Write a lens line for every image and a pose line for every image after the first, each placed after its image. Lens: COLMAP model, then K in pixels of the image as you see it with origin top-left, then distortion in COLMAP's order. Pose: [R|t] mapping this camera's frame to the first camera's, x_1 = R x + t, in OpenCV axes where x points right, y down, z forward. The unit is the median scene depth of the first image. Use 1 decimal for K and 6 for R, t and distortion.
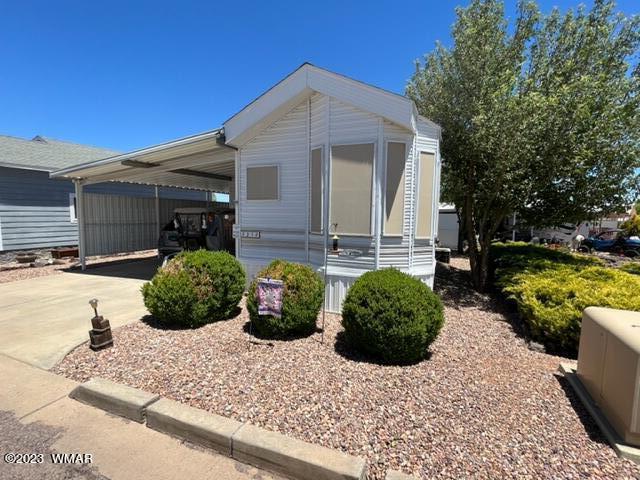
lens RADIAL K [[304.0, 0, 321.8], [0, 304.0, 241.5], [0, 0, 1]] dist [-0.003178, 0.000181]
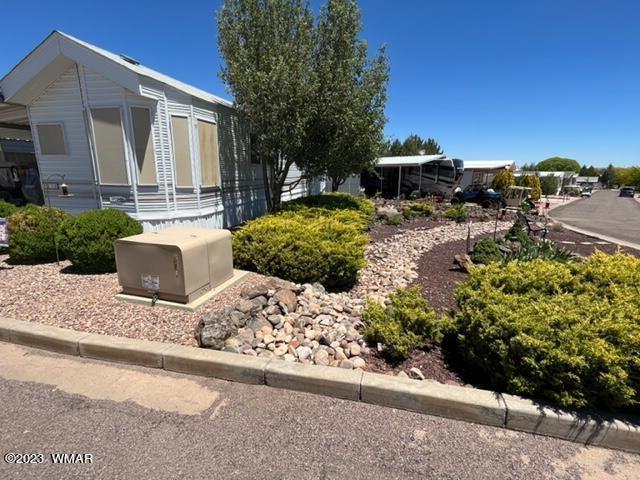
lens RADIAL K [[304.0, 0, 321.8], [0, 304.0, 241.5], [0, 0, 1]] dist [-0.003178, 0.000181]
pose [[0.988650, -0.032497, 0.146680, 0.752366], [0.011461, 0.989795, 0.142038, 0.041500], [-0.149799, -0.138745, 0.978933, -0.370336]]
